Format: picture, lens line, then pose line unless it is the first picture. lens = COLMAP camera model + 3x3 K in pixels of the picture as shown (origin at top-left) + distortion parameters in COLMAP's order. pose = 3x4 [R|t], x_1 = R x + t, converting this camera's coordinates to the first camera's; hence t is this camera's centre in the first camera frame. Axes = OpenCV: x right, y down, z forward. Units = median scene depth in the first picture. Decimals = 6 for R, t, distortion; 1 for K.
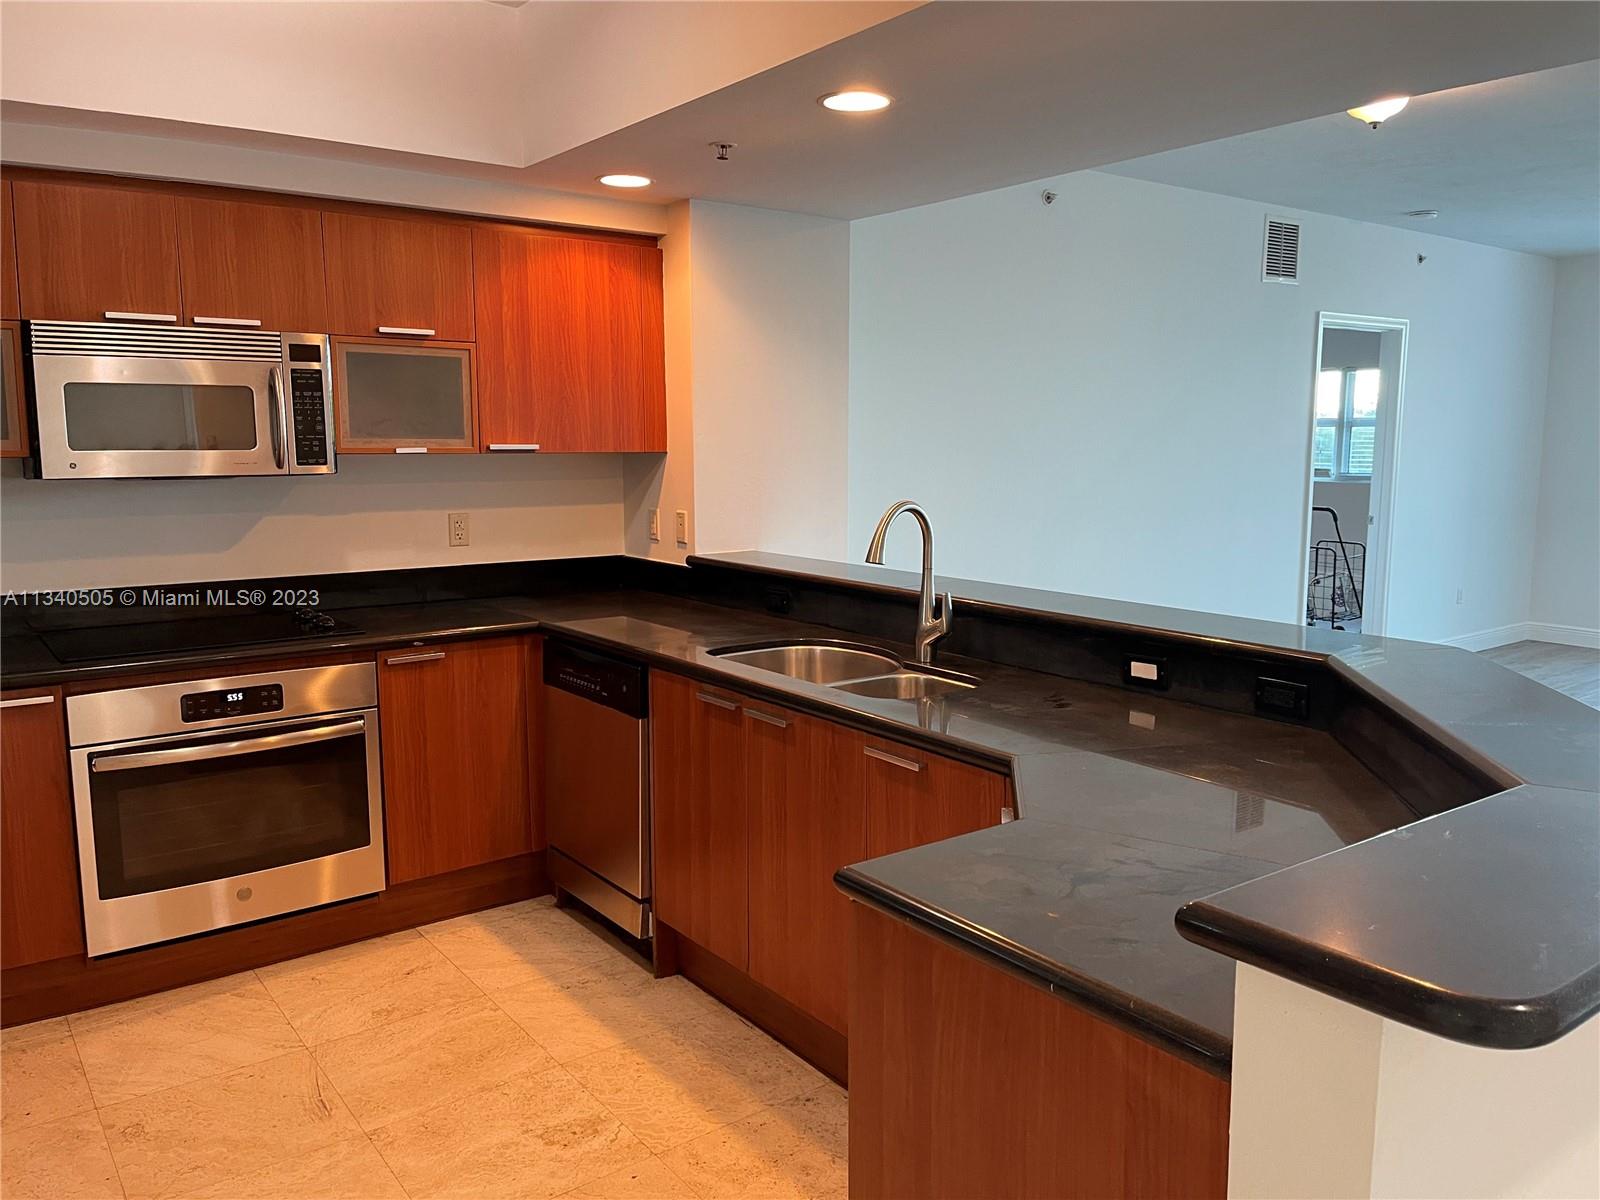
lens RADIAL K [[1199.4, 0, 813.0], [0, 1199.4, 601.4], [0, 0, 1]] dist [0.061526, -0.095194]
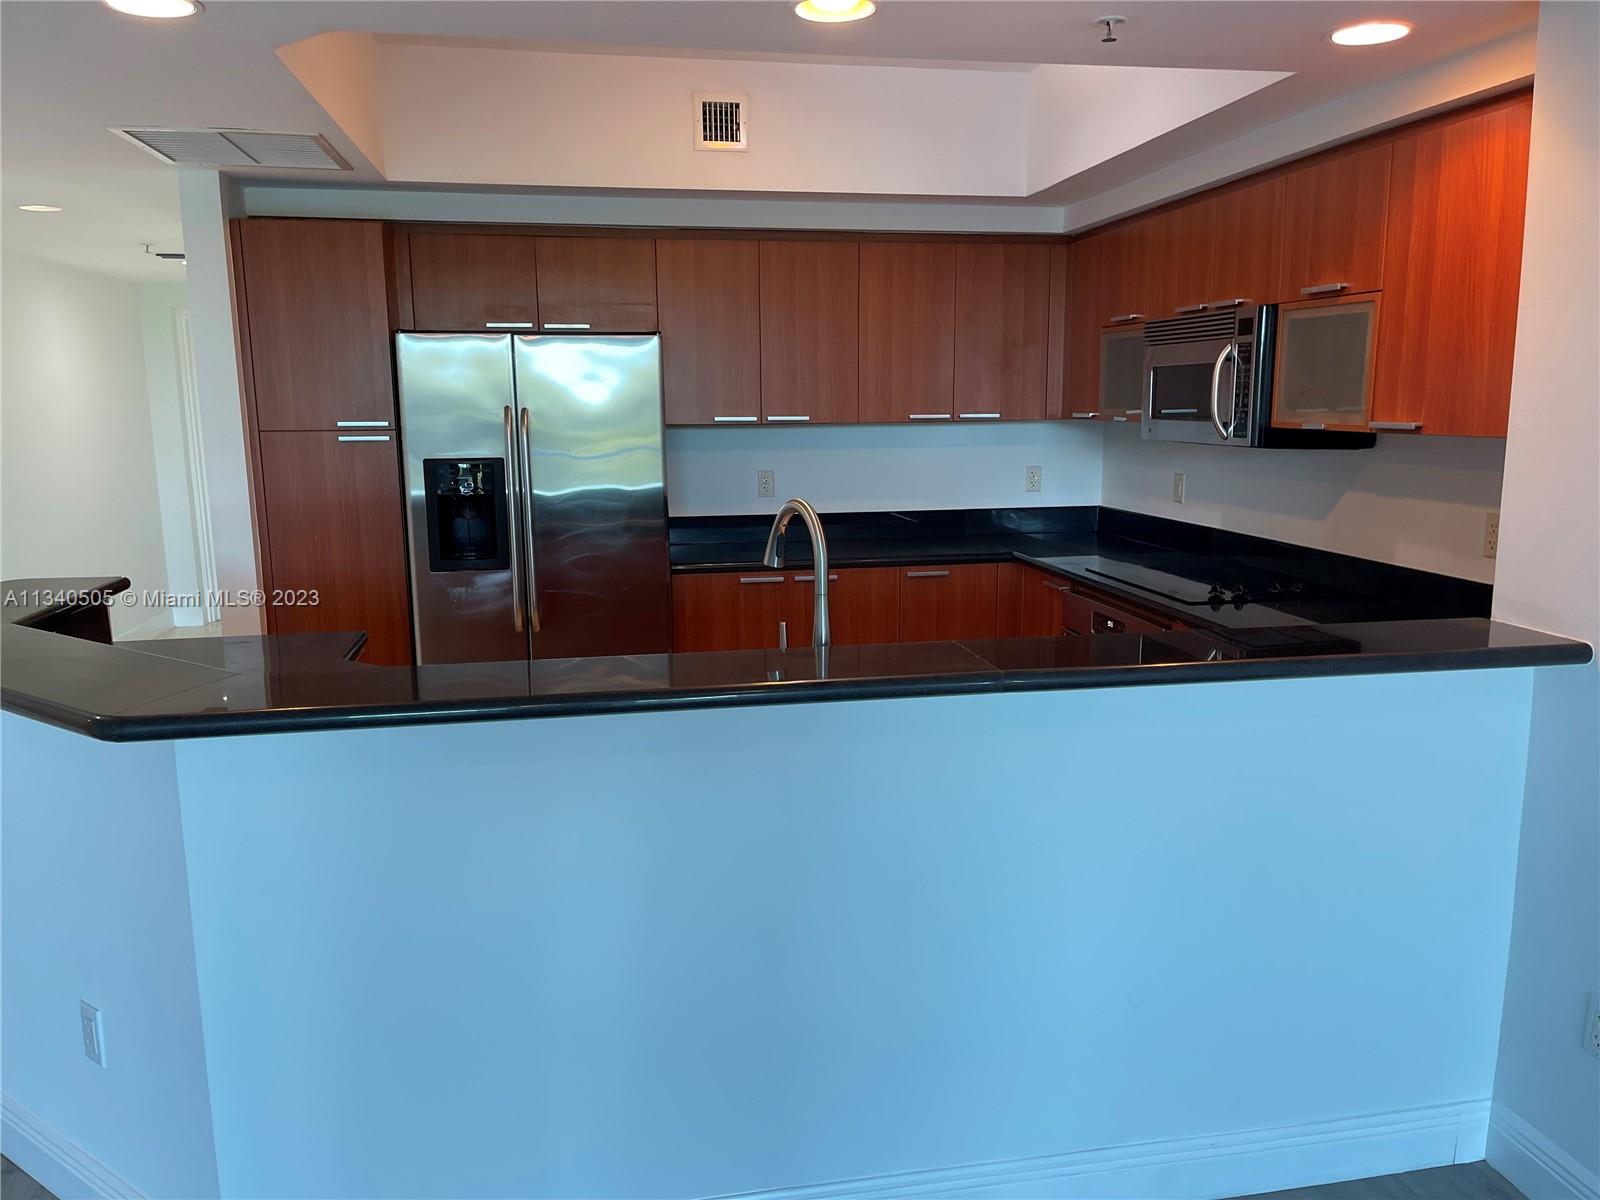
lens RADIAL K [[1207.0, 0, 808.4], [0, 1207.0, 609.2], [0, 0, 1]] dist [0.056058, -0.058762]
pose [[-0.449523, 0.158313, -0.879128, 0.677485], [-0.115874, 0.965520, 0.233121, -0.171304], [0.885721, 0.206661, -0.415679, 1.143756]]
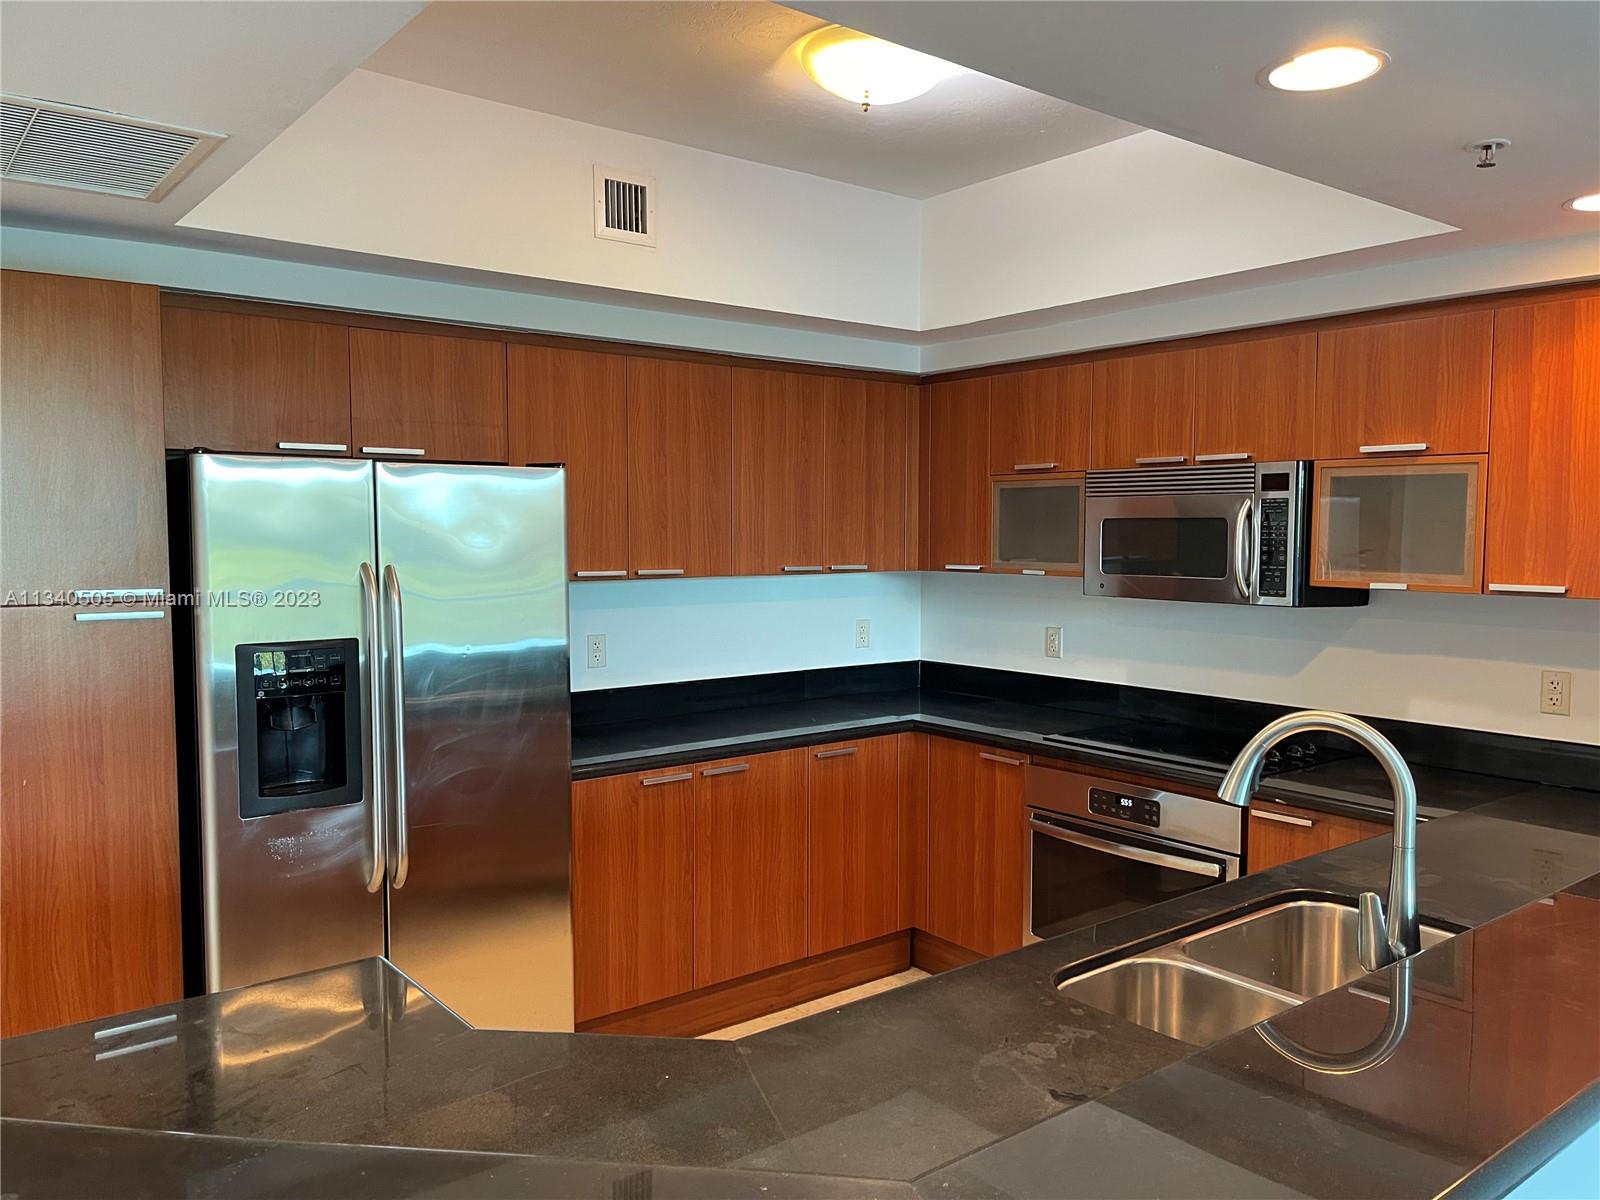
lens RADIAL K [[1207.0, 0, 808.4], [0, 1207.0, 609.2], [0, 0, 1]] dist [0.056058, -0.058762]
pose [[0.017081, 0.069137, -0.997461, 0.552870], [-0.139888, 0.987960, 0.066083, -0.116111], [0.990020, 0.138404, 0.026547, 0.614334]]
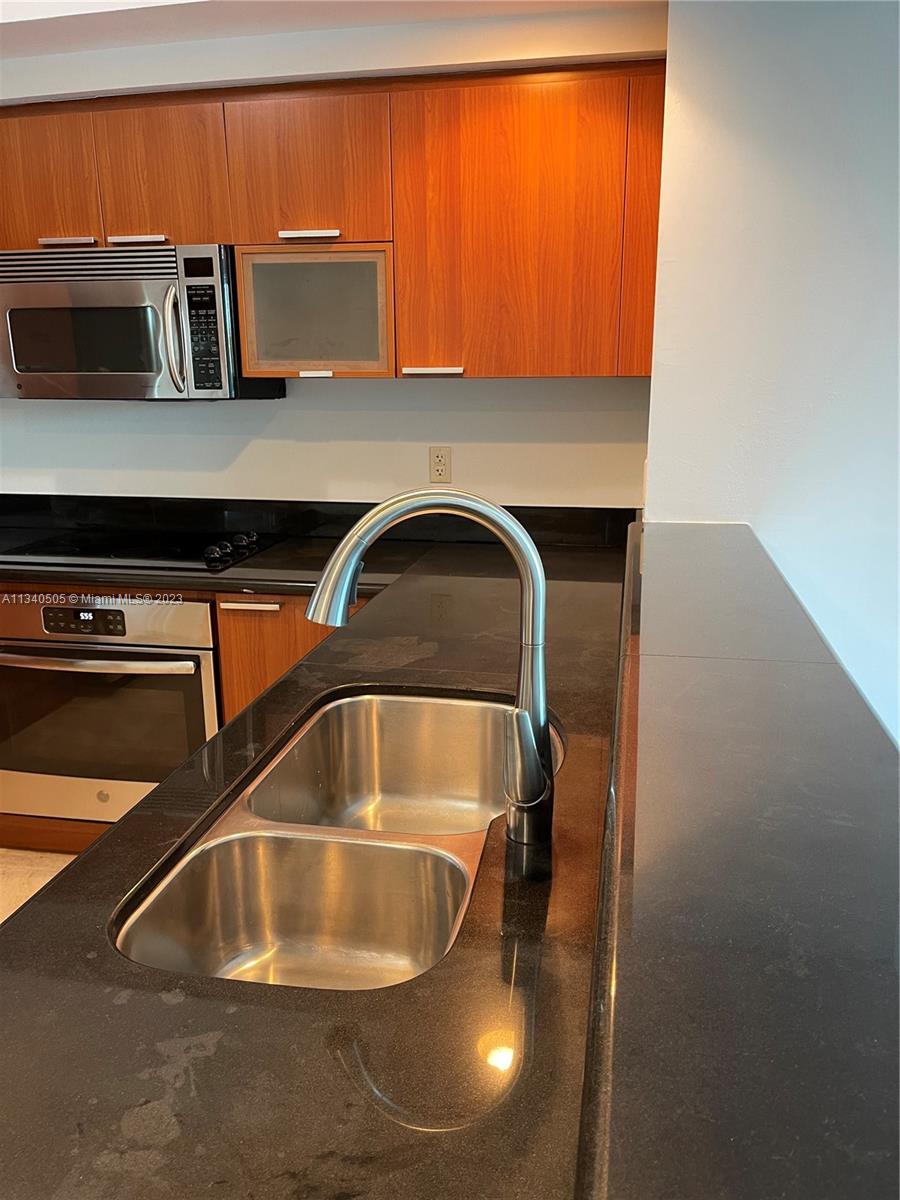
lens RADIAL K [[905.3, 0, 453.3], [0, 905.3, 605.4], [0, 0, 1]] dist [0.056058, -0.058762]
pose [[0.664248, 0.185512, -0.724127, 0.274838], [-0.096106, 0.981870, 0.163384, -0.081635], [0.741309, -0.038935, 0.670034, 0.657444]]
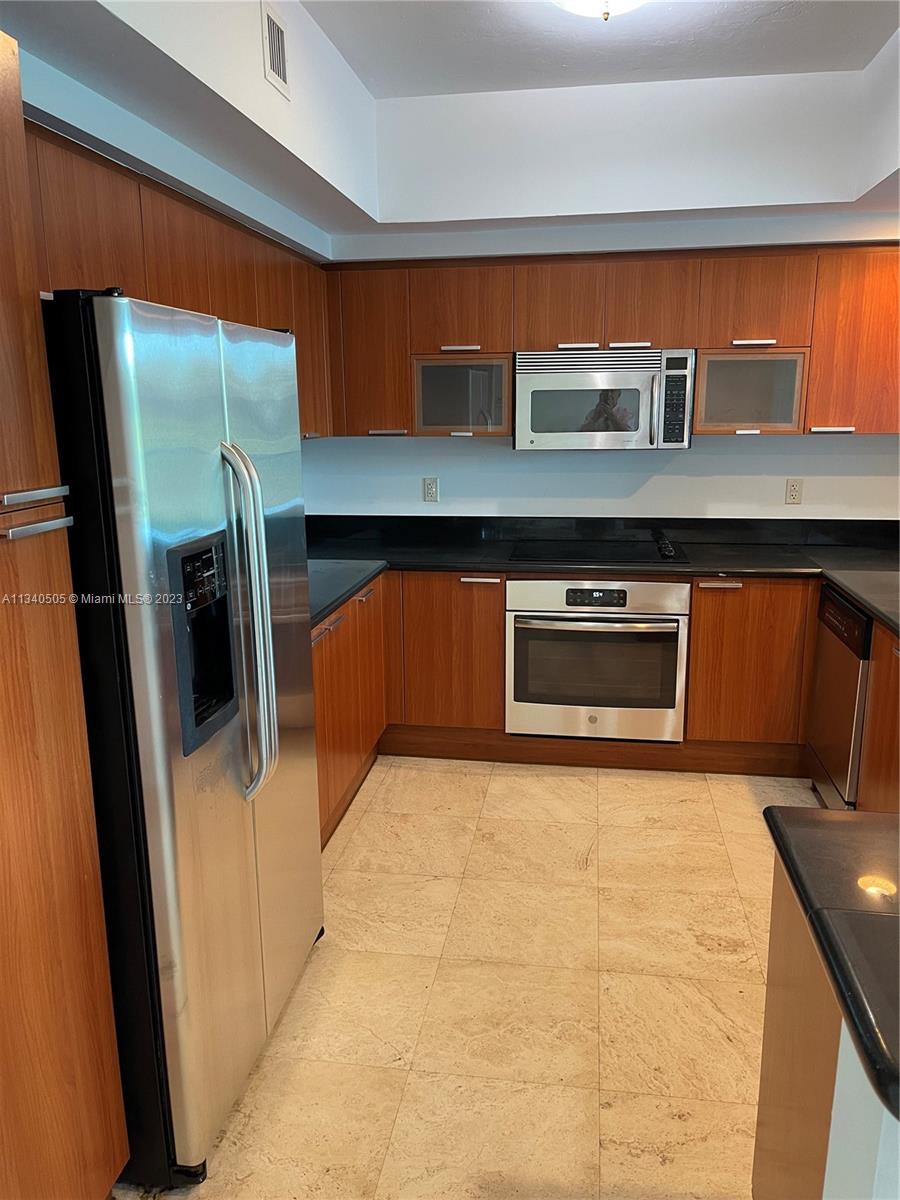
lens RADIAL K [[905.3, 0, 453.3], [0, 905.3, 605.4], [0, 0, 1]] dist [0.056058, -0.058762]
pose [[0.693398, 0.153230, -0.704074, 0.199559], [-0.090587, 0.987912, 0.125789, -0.033986], [0.714838, -0.023442, 0.698897, 0.049830]]
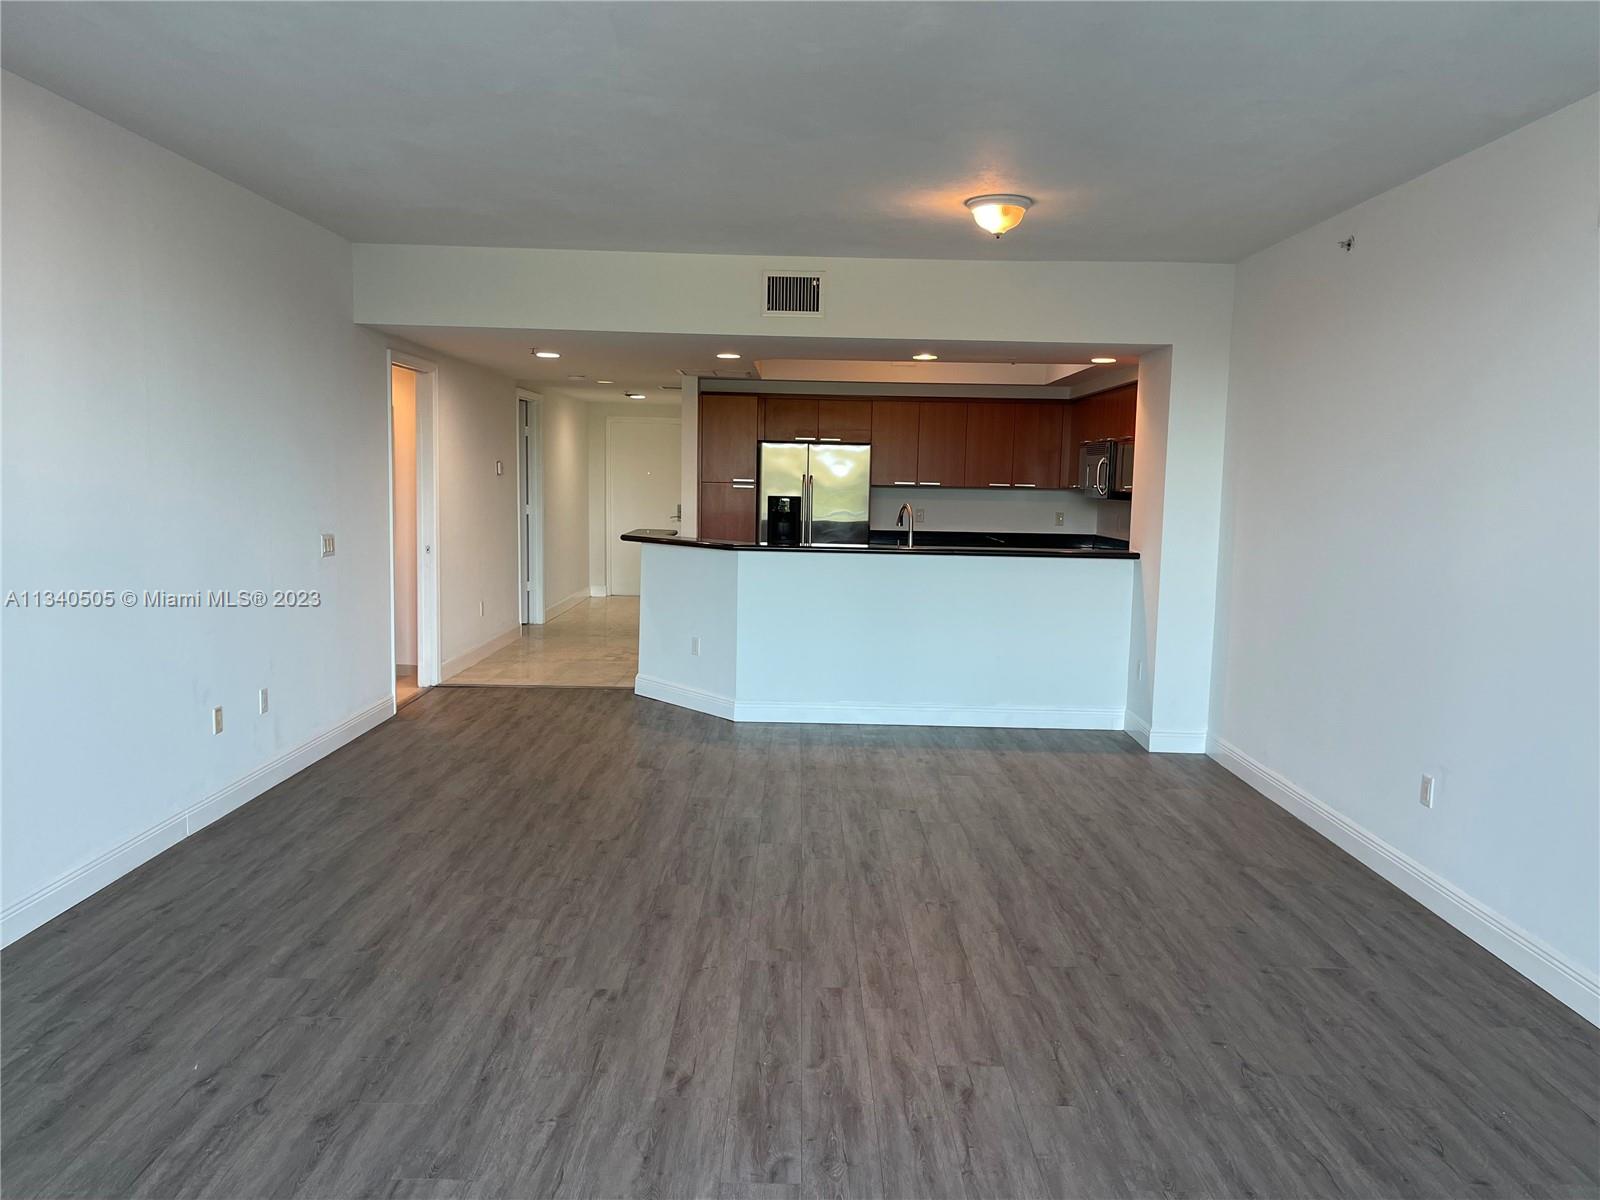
lens RADIAL K [[1323.2, 0, 802.3], [0, 1323.2, 638.2], [0, 0, 1]] dist [0.004884, -0.009973]
pose [[-0.597663, 0.086025, -0.797119, 2.188436], [-0.131100, 0.970359, 0.203017, -0.302984], [0.790956, 0.225838, -0.568670, 2.152014]]
